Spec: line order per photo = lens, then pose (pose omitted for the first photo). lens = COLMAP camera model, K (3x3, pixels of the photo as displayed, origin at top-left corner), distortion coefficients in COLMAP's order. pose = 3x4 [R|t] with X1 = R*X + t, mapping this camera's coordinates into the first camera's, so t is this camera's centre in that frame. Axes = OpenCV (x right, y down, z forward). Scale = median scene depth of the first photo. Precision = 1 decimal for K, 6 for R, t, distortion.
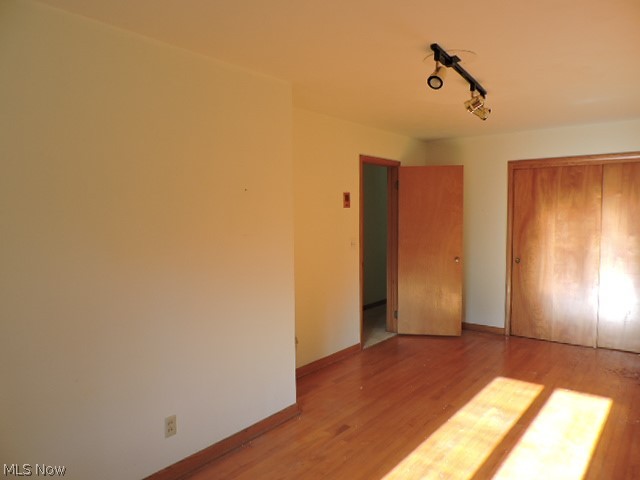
lens RADIAL K [[460.4, 0, 319.3], [0, 460.4, 237.7], [0, 0, 1]] dist [-0.021645, 0.002614]
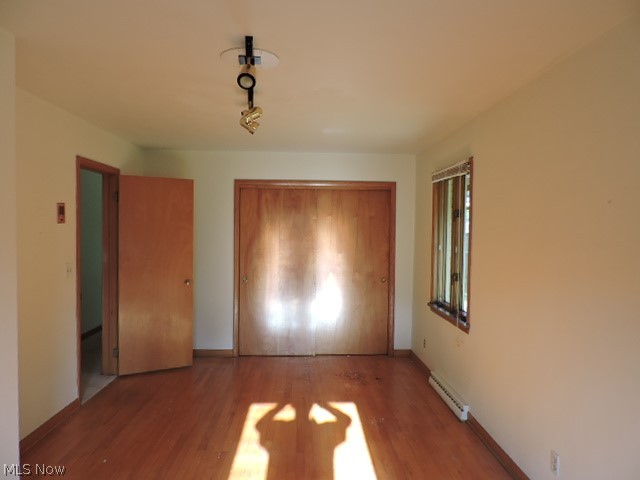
lens RADIAL K [[460.4, 0, 320.7], [0, 460.4, 244.3], [0, 0, 1]] dist [-0.021645, 0.002614]
pose [[0.751256, -0.006270, 0.659981, -0.104258], [0.018133, 0.999773, -0.011143, -0.013245], [-0.659762, 0.020339, 0.751199, 0.141925]]
